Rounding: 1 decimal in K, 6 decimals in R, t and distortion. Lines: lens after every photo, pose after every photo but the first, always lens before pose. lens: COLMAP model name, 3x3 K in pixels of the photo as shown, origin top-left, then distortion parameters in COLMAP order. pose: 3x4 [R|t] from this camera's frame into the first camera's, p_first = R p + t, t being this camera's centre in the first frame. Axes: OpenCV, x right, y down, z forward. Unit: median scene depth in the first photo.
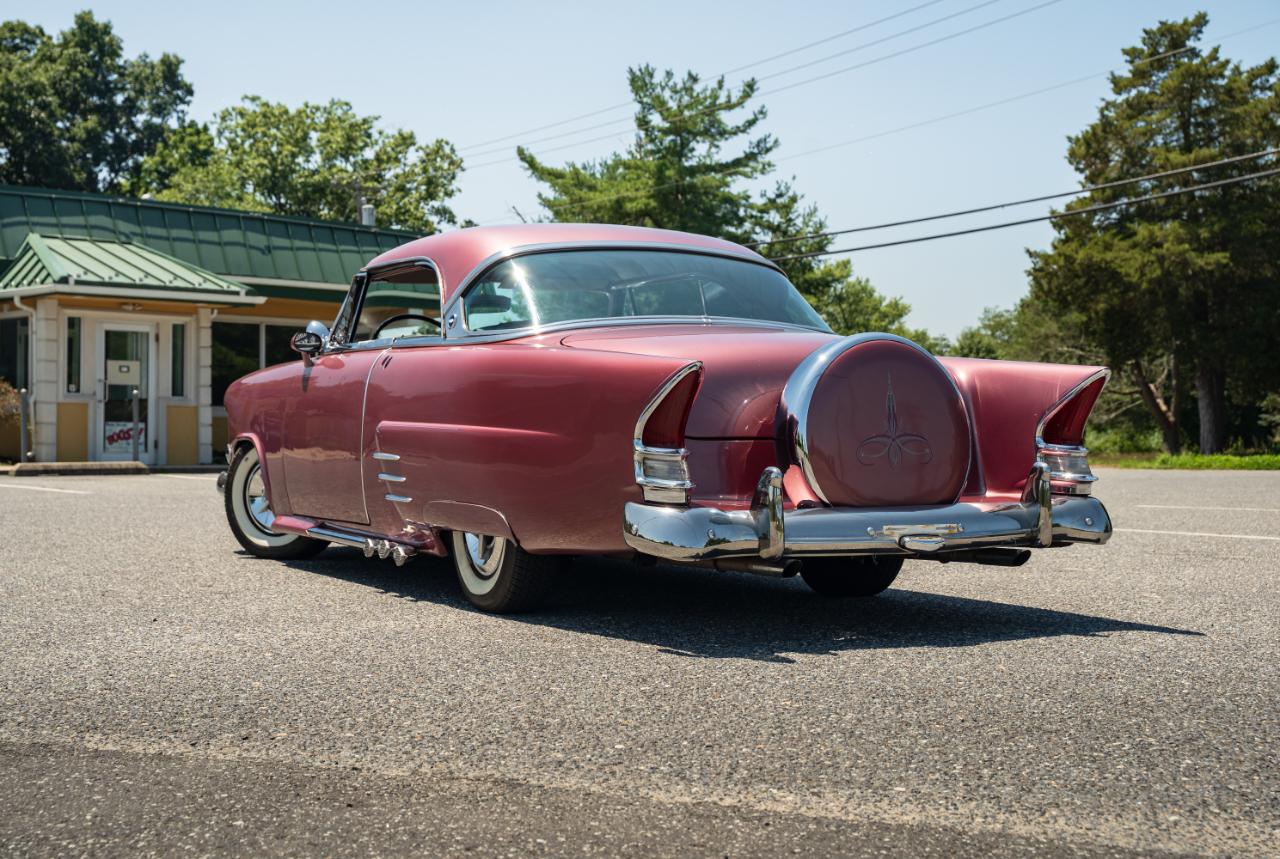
lens RADIAL K [[3438.5, 0, 608.7], [0, 3438.5, 432.1], [0, 0, 1]] dist [0.079969, 10.995881]
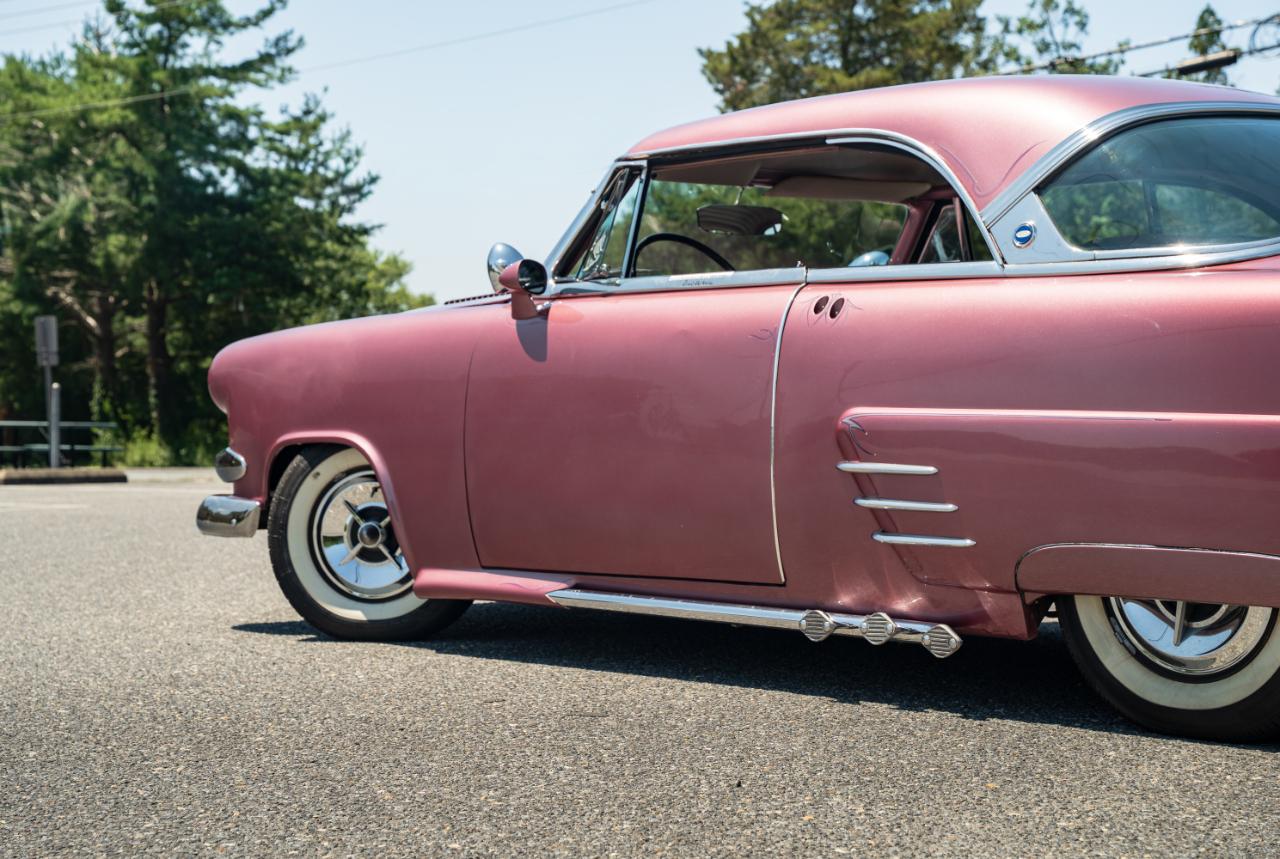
lens RADIAL K [[3438.5, 0, 608.7], [0, 3438.5, 432.1], [0, 0, 1]] dist [0.079969, 10.995881]
pose [[0.919524, -0.005938, 0.392988, -0.187102], [0.004864, 0.999981, 0.003729, -0.000975], [-0.393003, -0.001517, 0.919536, 0.275311]]
